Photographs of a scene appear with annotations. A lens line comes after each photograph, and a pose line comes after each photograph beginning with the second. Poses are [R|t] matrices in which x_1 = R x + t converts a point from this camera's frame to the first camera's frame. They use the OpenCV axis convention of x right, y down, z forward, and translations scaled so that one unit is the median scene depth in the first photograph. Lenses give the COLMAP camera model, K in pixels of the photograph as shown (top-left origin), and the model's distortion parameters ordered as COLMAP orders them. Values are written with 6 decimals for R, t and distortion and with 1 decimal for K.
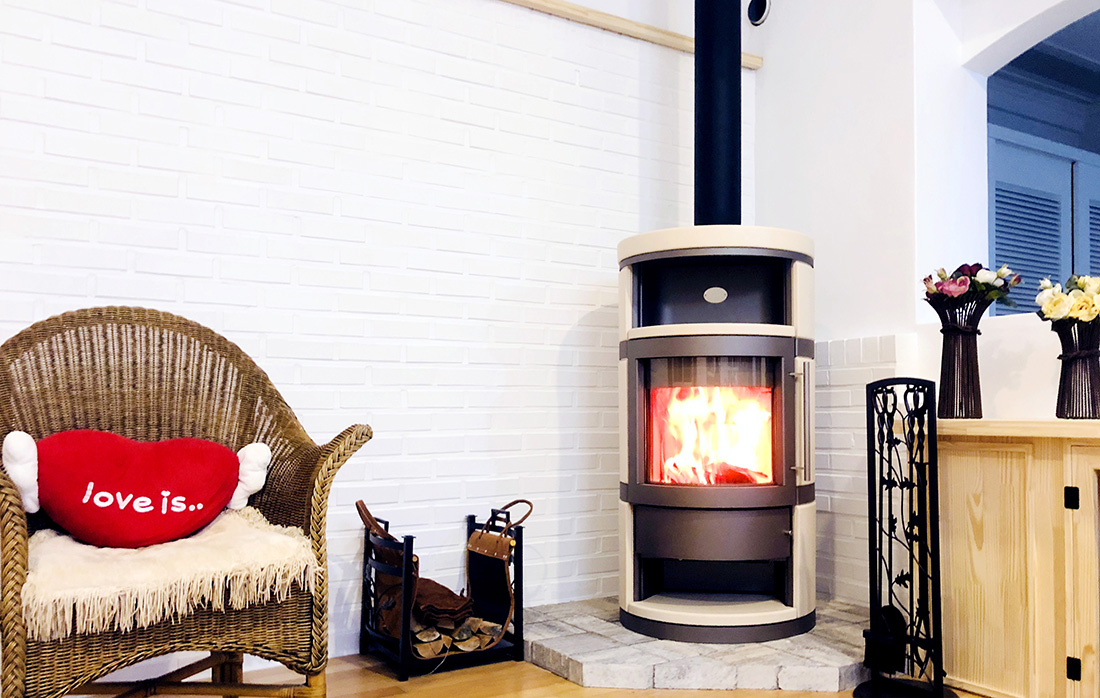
lens RADIAL K [[910.3, 0, 562.8], [0, 910.3, 362.8], [0, 0, 1]] dist [-0.003161, 0.005688]
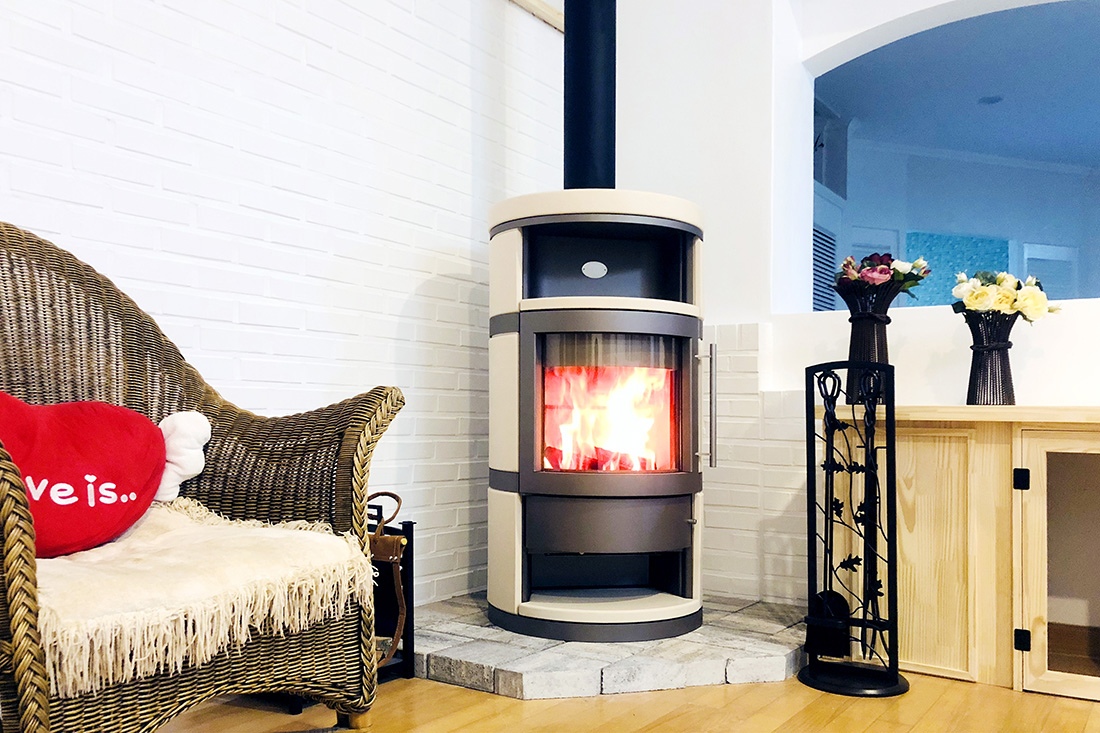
lens RADIAL K [[950.8, 0, 510.2], [0, 950.8, 397.0], [0, 0, 1]] dist [0.014465, 0.001568]
pose [[0.926654, 0.027620, 0.374898, -0.327575], [-0.041736, 0.998691, 0.029584, 0.036756], [-0.373590, -0.043061, 0.926594, 0.162399]]
